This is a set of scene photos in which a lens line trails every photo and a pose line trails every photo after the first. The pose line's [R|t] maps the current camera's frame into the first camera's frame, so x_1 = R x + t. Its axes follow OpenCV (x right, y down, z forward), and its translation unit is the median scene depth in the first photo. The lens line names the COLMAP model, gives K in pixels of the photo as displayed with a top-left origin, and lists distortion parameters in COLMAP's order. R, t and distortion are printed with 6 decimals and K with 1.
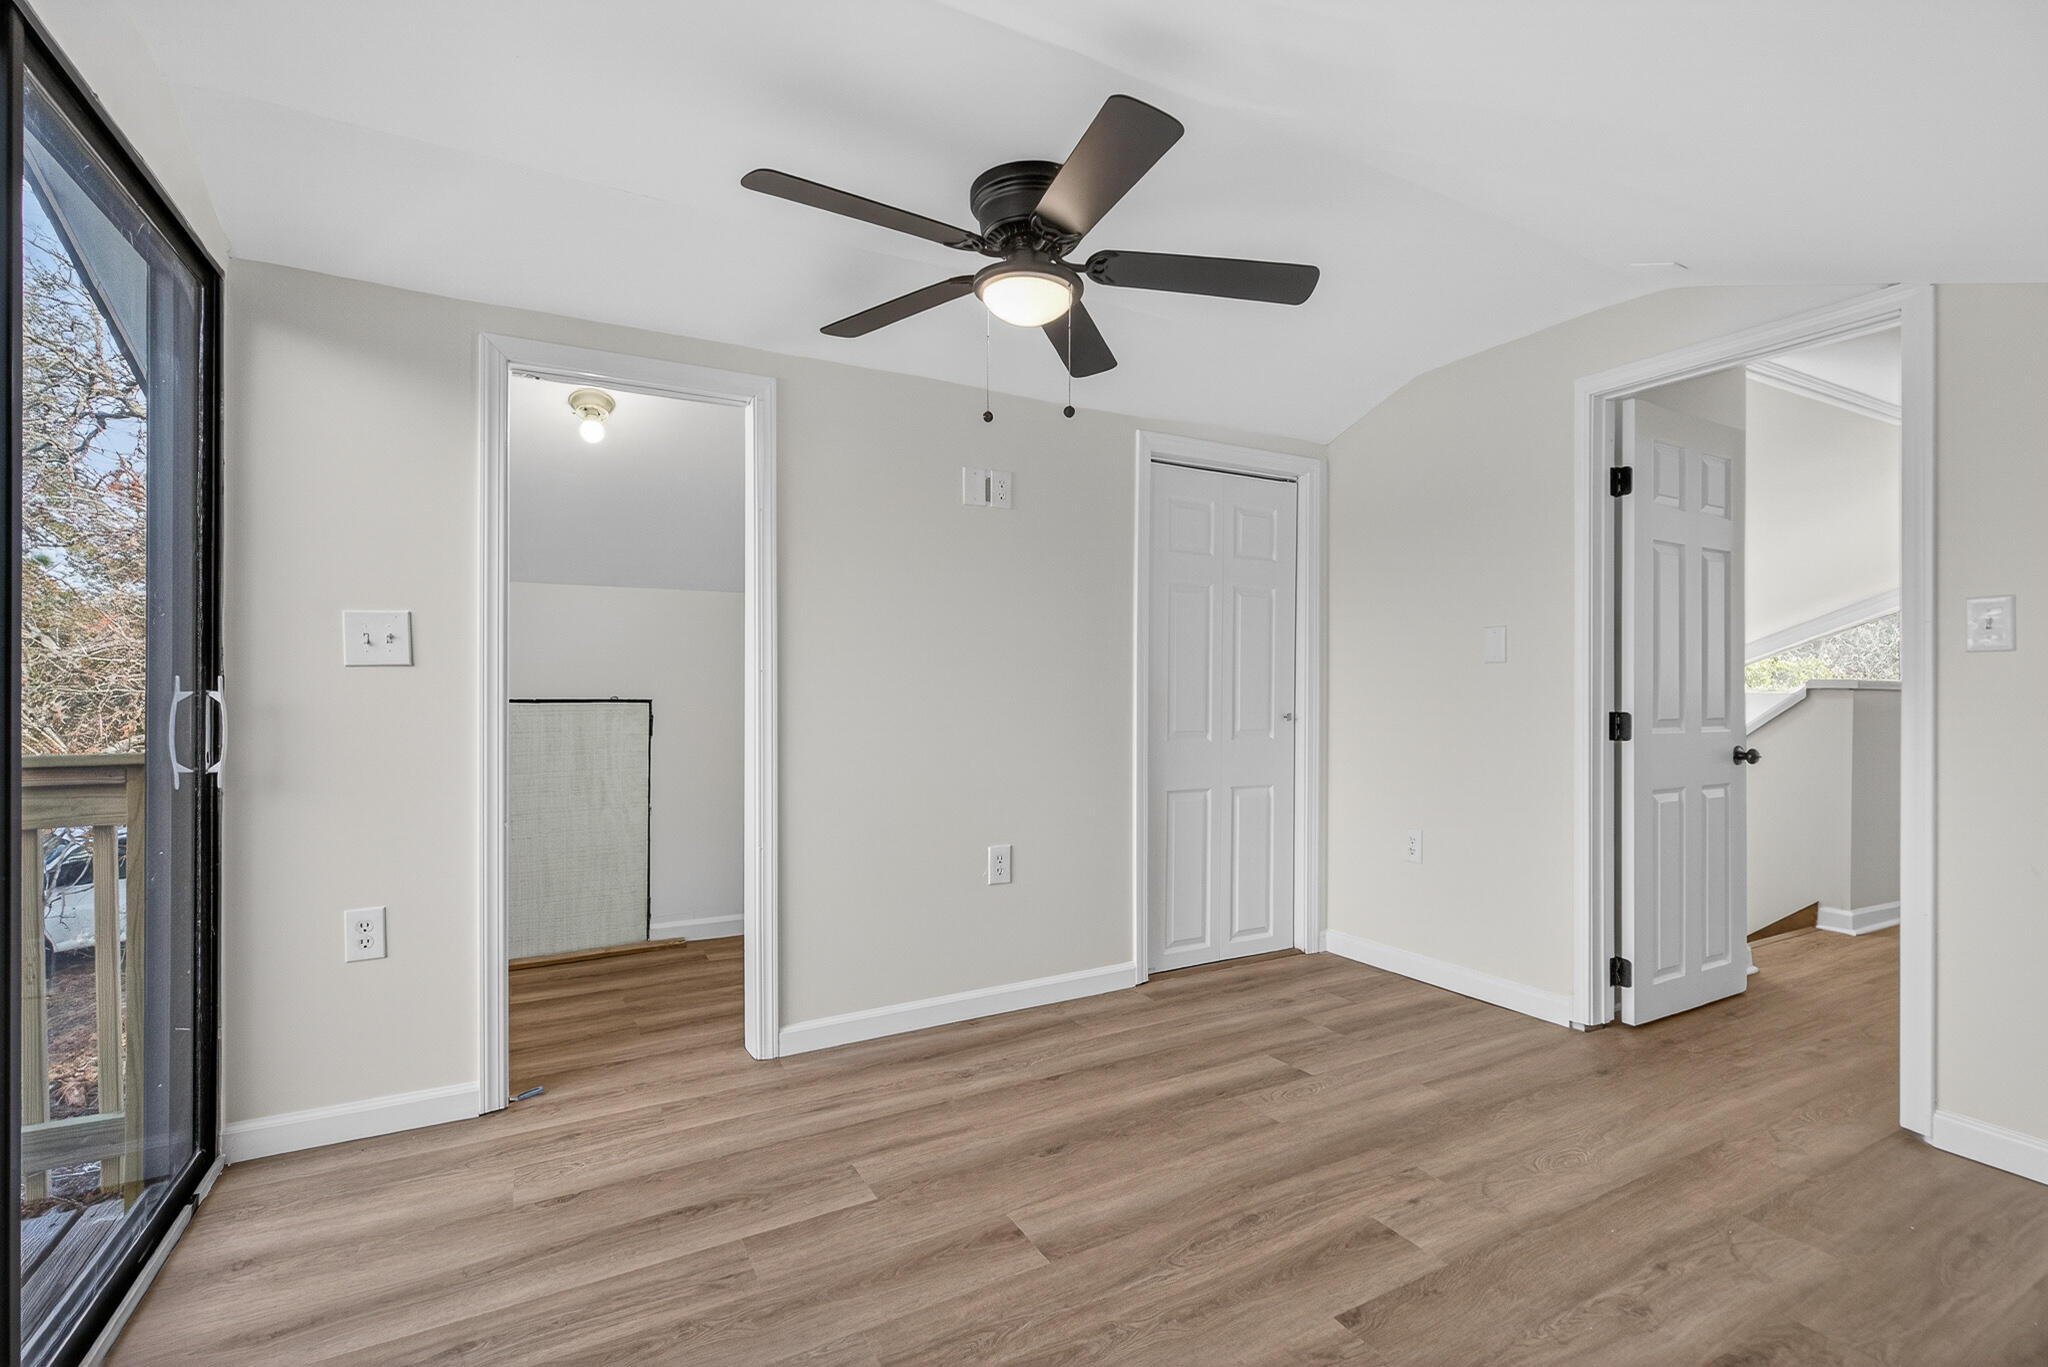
lens RADIAL K [[911.0, 0, 1024.0], [0, 911.0, 683.5], [0, 0, 1]] dist [-0.000424, -0.000453]
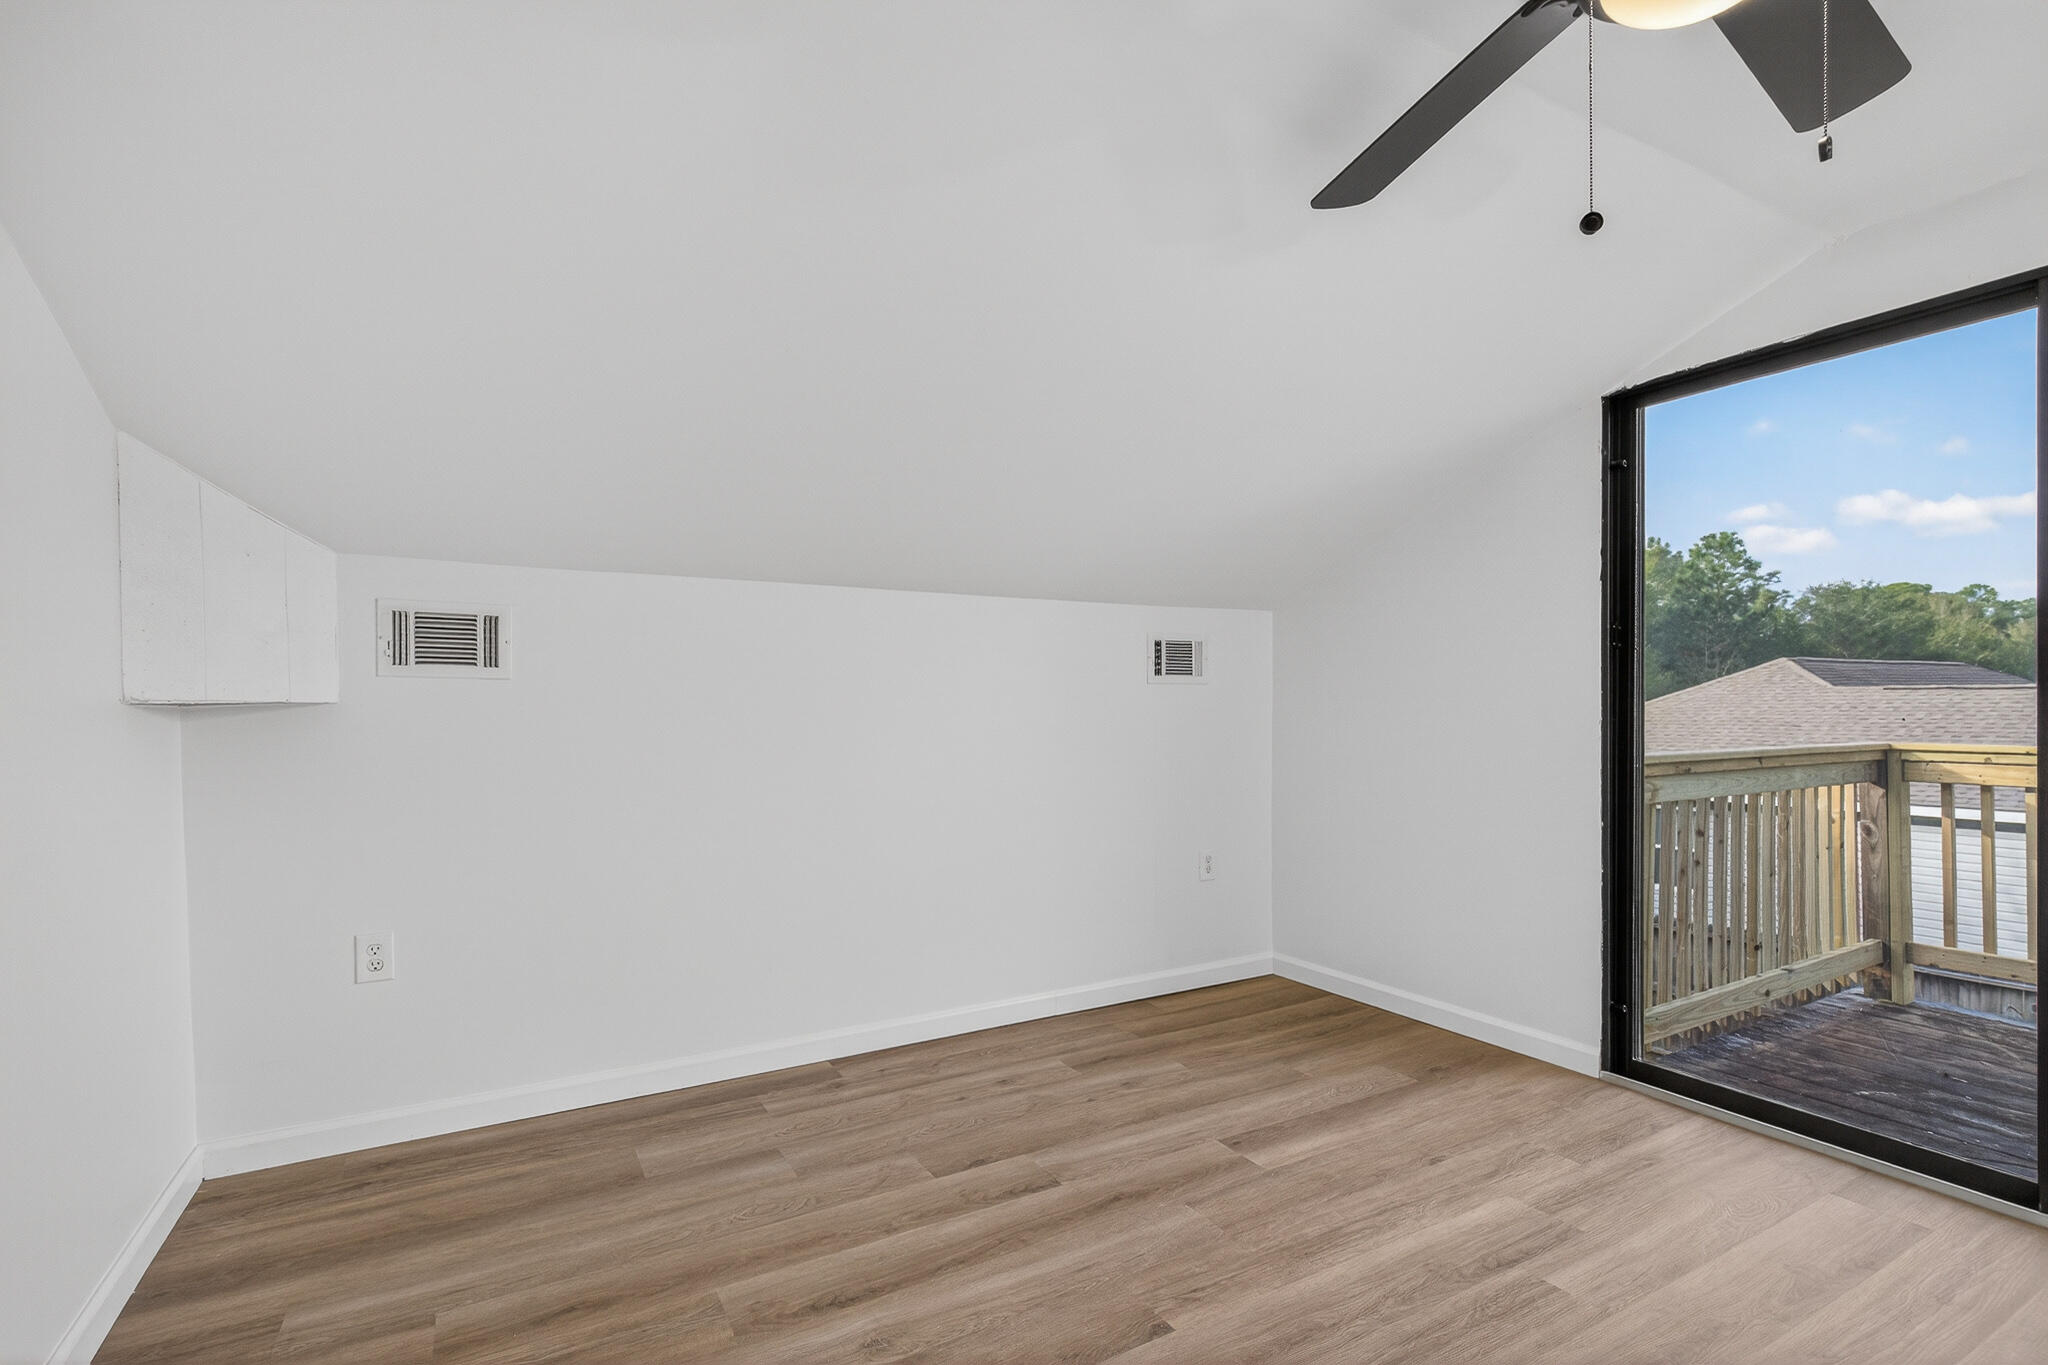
lens RADIAL K [[951.1, 0, 1015.6], [0, 951.1, 723.3], [0, 0, 1]] dist [-0.000437, -0.000144]
pose [[-0.999878, 0.014513, -0.005770, 0.324400], [0.014467, 0.999863, 0.007987, -0.003838], [0.005885, 0.007903, -0.999951, 1.305663]]
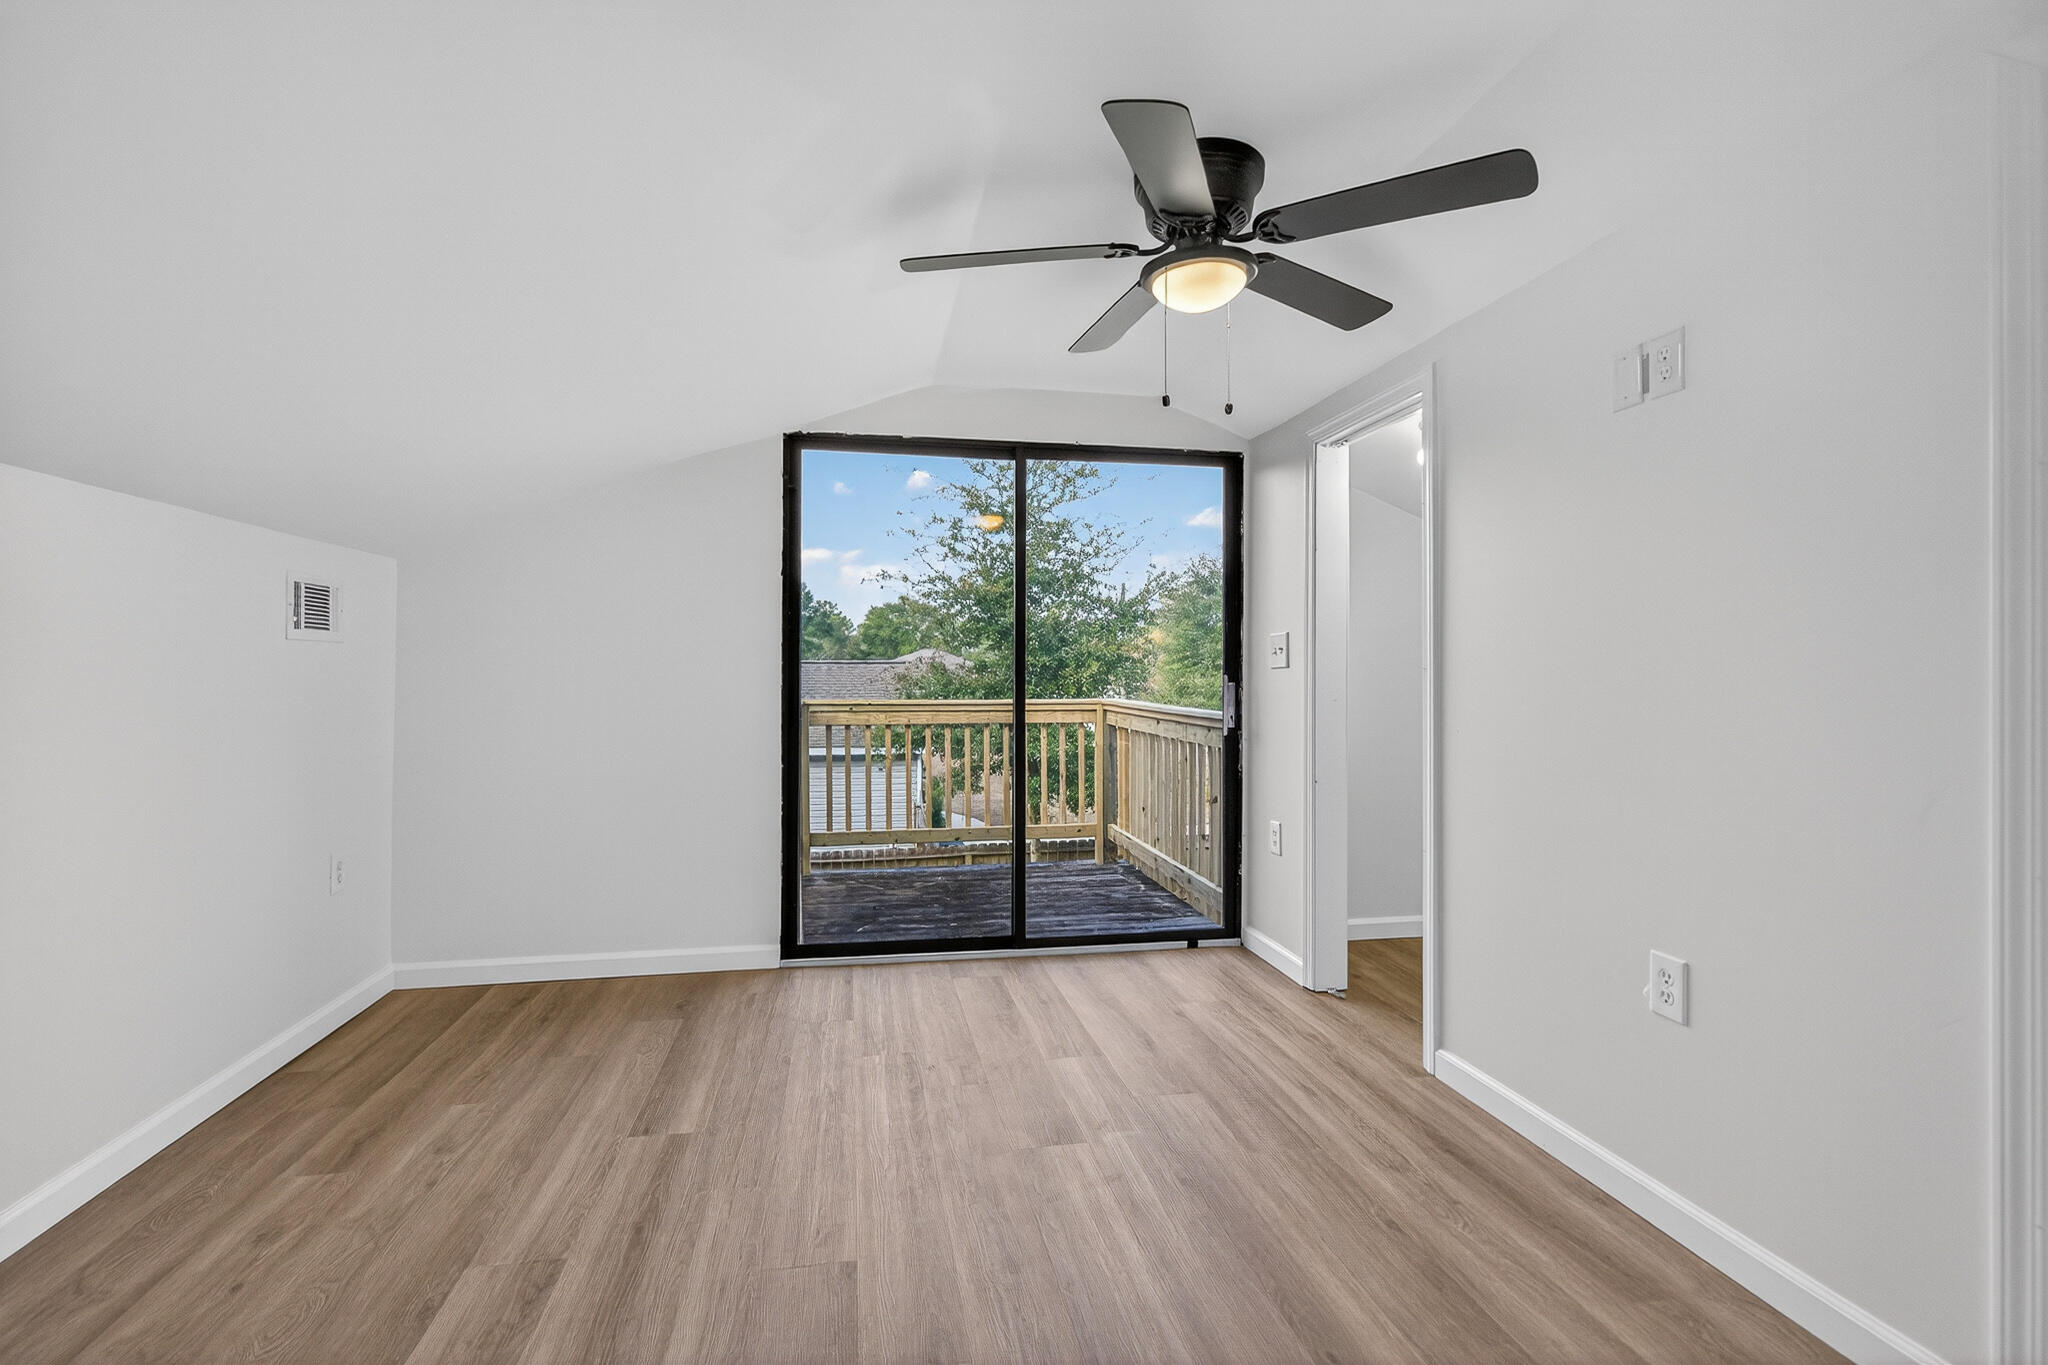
lens RADIAL K [[911.0, 0, 1024.0], [0, 911.0, 682.5], [0, 0, 1]] dist [-0.000424, -0.000453]
pose [[-0.300787, 0.005979, -0.953672, 0.835950], [-0.000346, 0.999980, 0.006379, -0.007595], [0.953691, 0.002249, -0.300779, 0.959362]]
